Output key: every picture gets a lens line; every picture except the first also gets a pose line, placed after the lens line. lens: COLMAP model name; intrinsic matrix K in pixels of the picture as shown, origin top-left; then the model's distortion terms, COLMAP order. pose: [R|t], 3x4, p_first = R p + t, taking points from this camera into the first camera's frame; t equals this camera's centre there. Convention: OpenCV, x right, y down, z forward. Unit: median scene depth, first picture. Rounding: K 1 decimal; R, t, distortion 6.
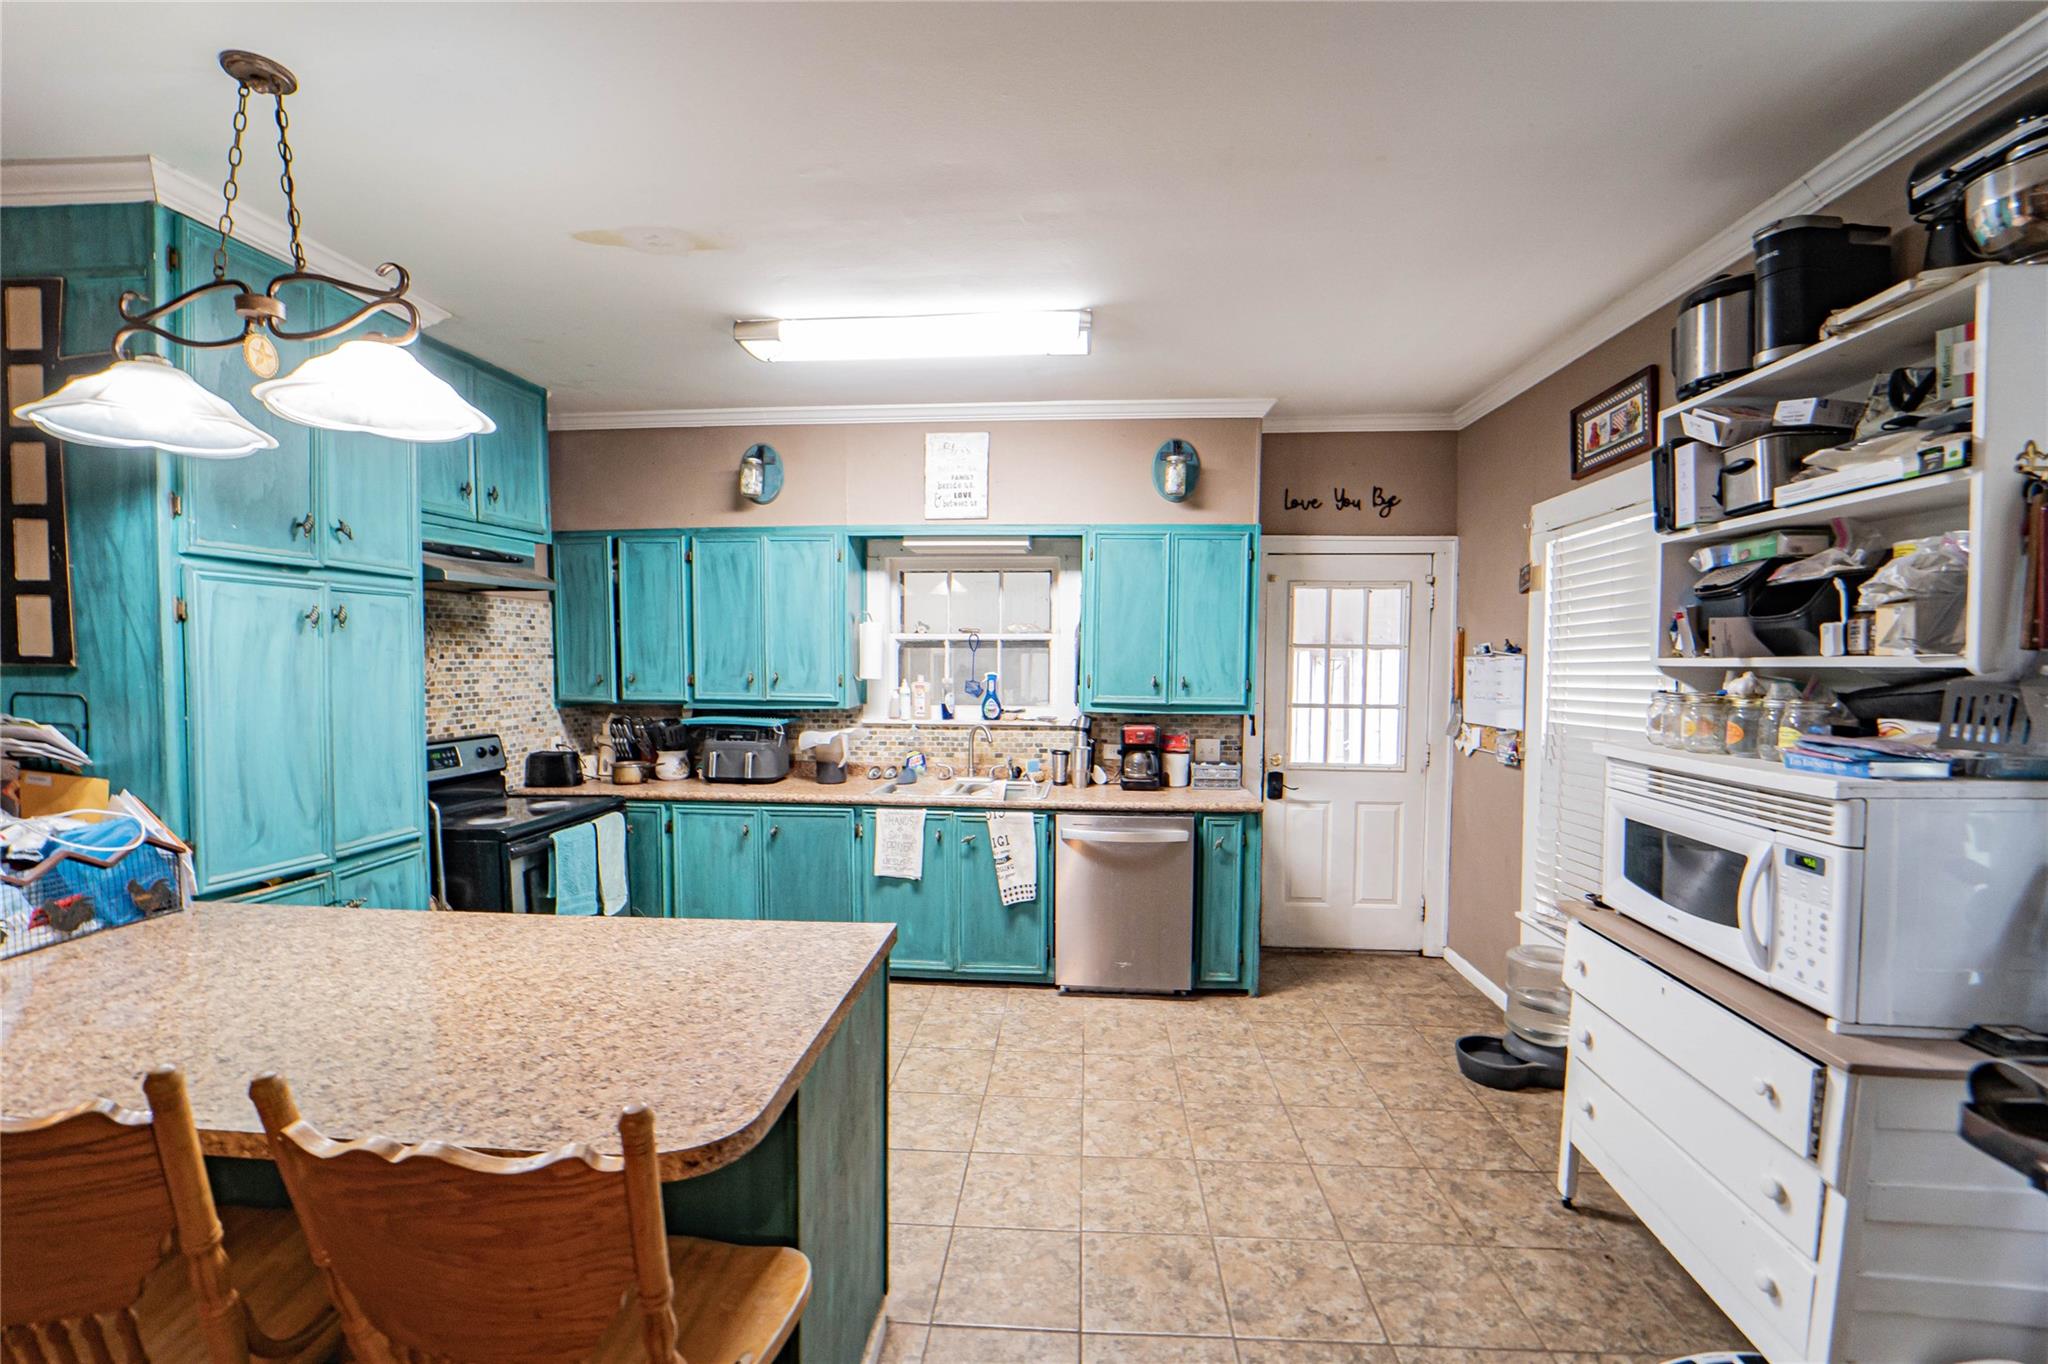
lens RADIAL K [[834.4, 0, 1027.4], [0, 834.4, 699.4], [0, 0, 1]] dist [-0.020743, -0.000775]
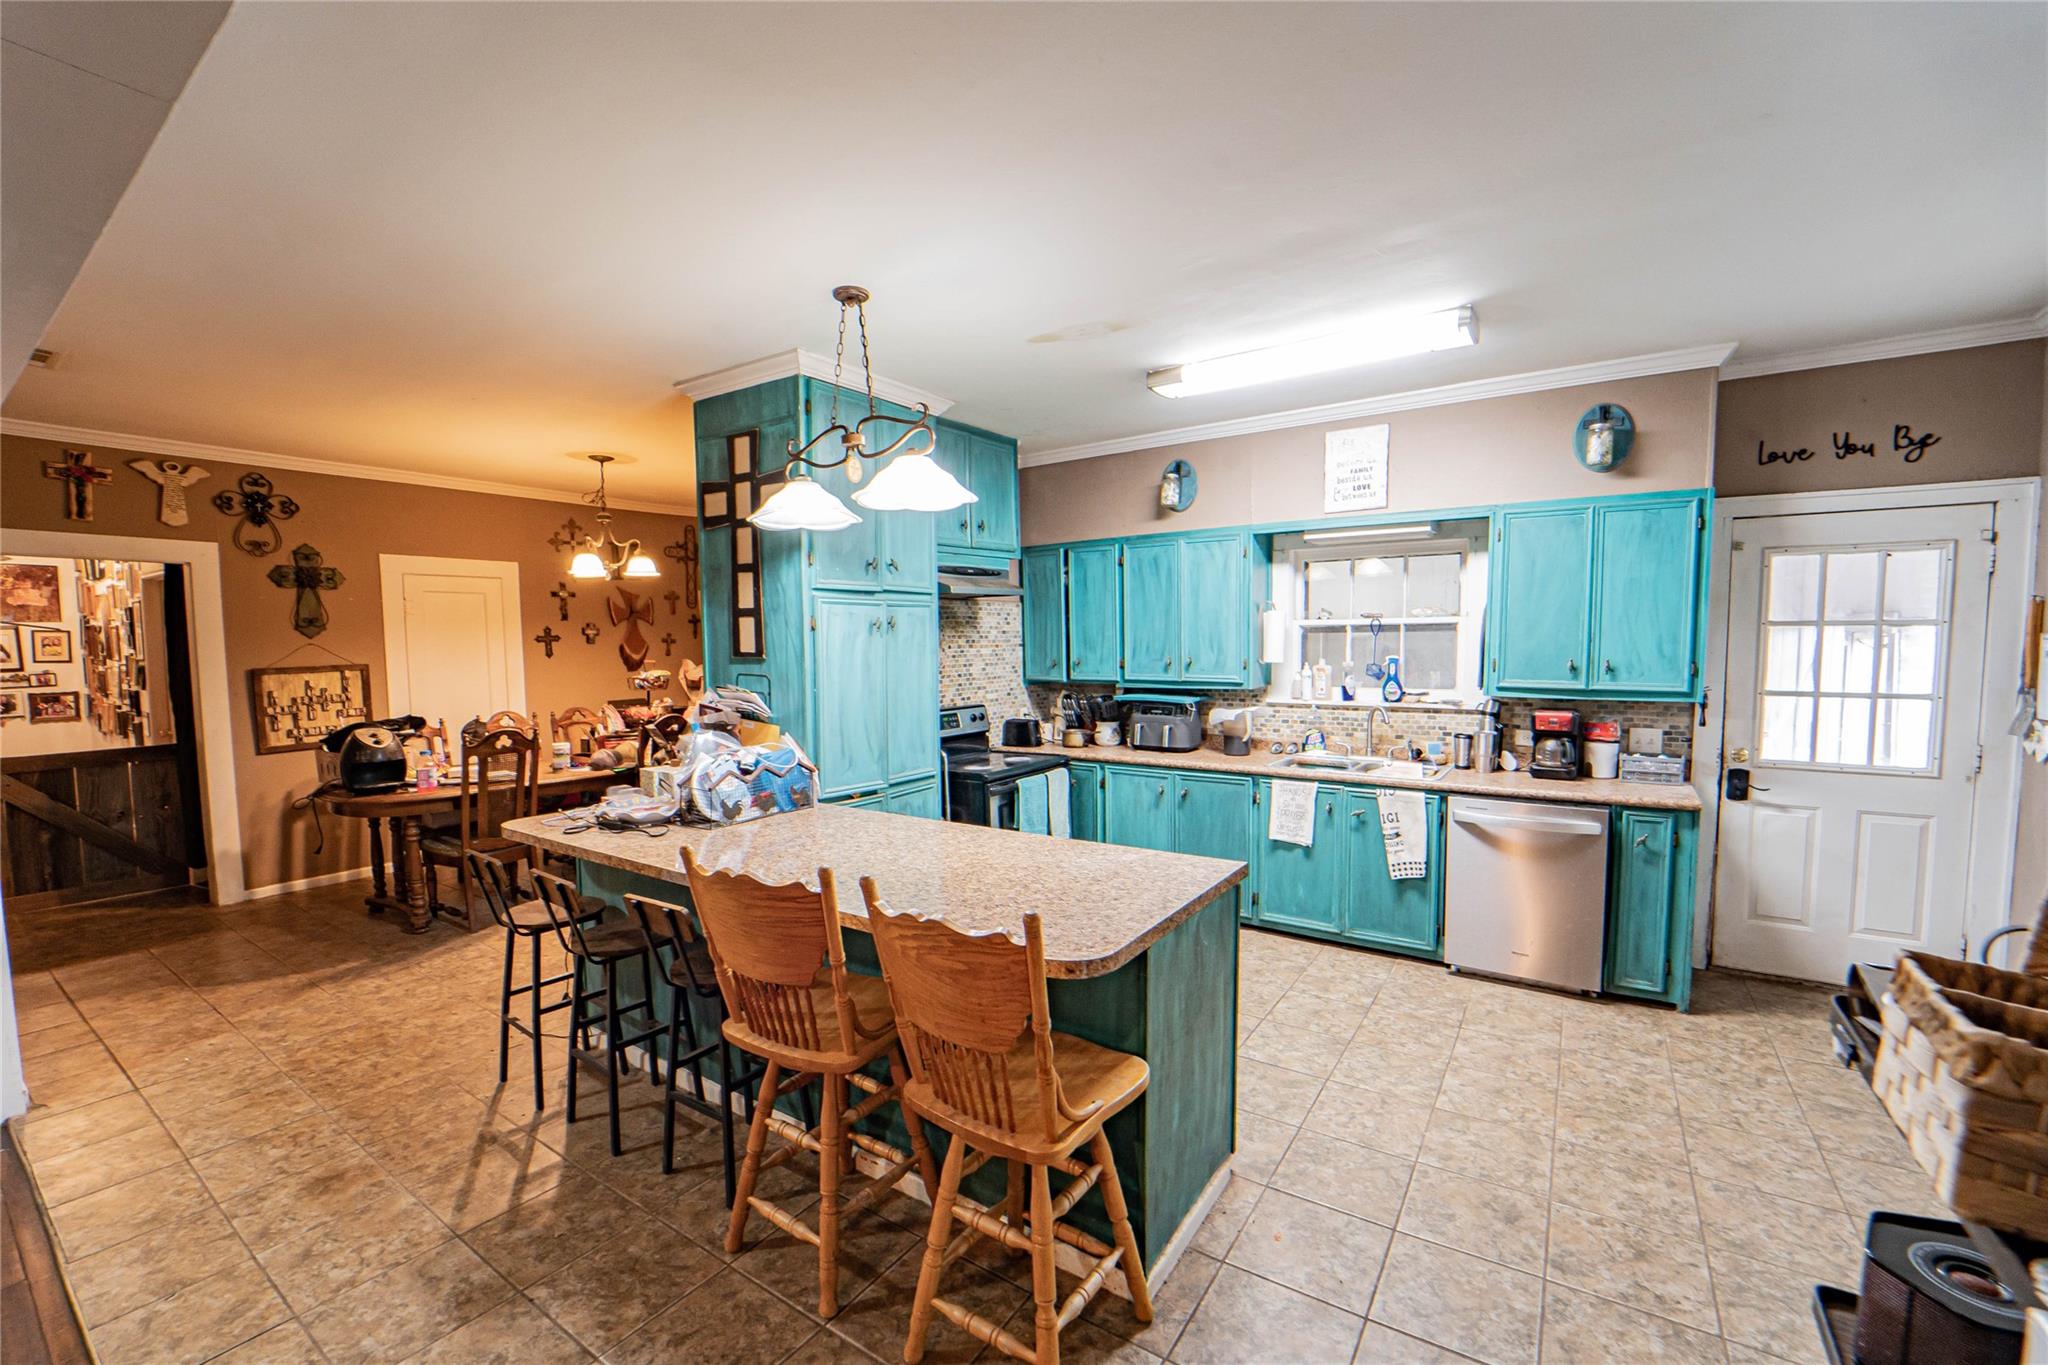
lens RADIAL K [[827.0, 0, 1036.0], [0, 827.0, 701.5], [0, 0, 1]] dist [-0.019702, 0.000345]
pose [[0.870106, 0.021663, -0.492389, 0.088358], [-0.008016, 0.999523, 0.029809, -0.003514], [0.492800, -0.021990, 0.869865, -0.118158]]
